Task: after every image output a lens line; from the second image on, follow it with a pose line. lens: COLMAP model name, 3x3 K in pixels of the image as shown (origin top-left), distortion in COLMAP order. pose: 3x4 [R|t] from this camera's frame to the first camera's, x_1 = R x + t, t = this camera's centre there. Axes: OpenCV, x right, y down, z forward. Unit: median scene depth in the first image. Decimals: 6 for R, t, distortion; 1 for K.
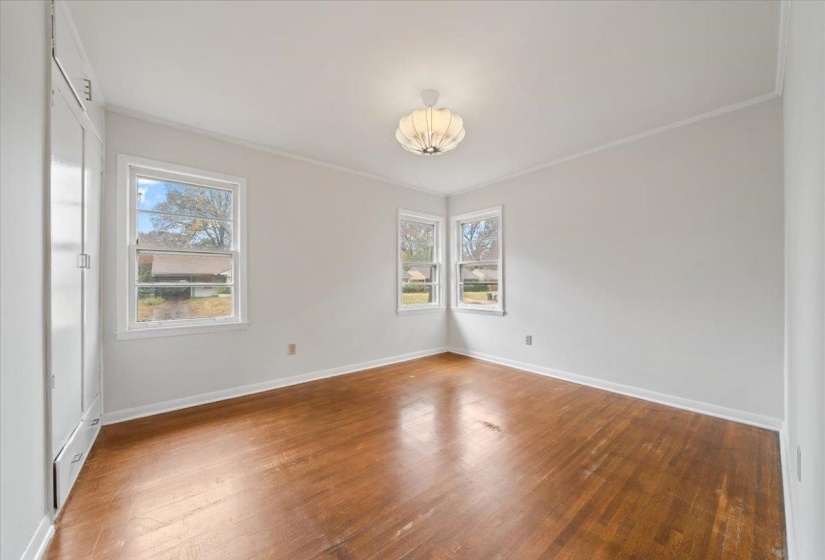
lens RADIAL K [[294.0, 0, 411.6], [0, 294.0, 286.8], [0, 0, 1]] dist [-0.000564, -0.000065]
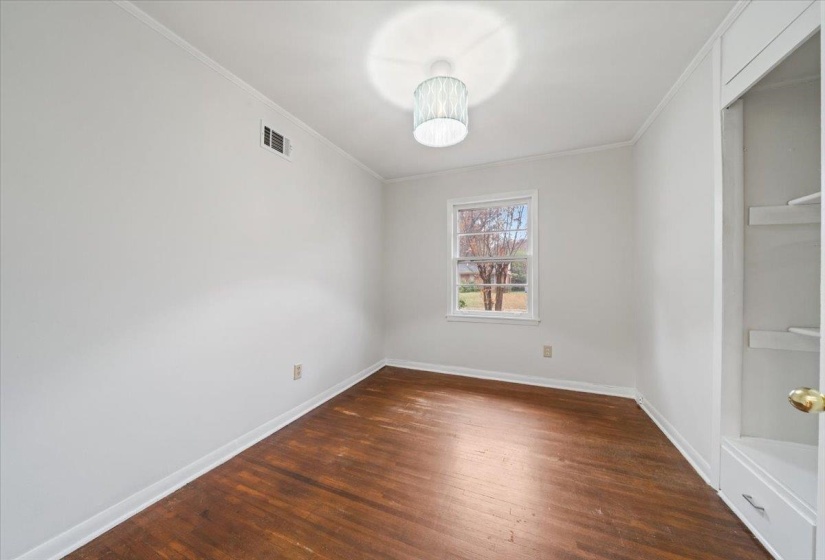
lens RADIAL K [[279.8, 0, 412.5], [0, 279.8, 280.0], [0, 0, 1]] dist [-0.000004, -0.000012]
pose [[0.466126, 0.000978, -0.884718, 0.196266], [-0.025437, 0.999601, -0.012296, -0.002285], [0.884352, 0.028236, 0.465965, 0.142944]]
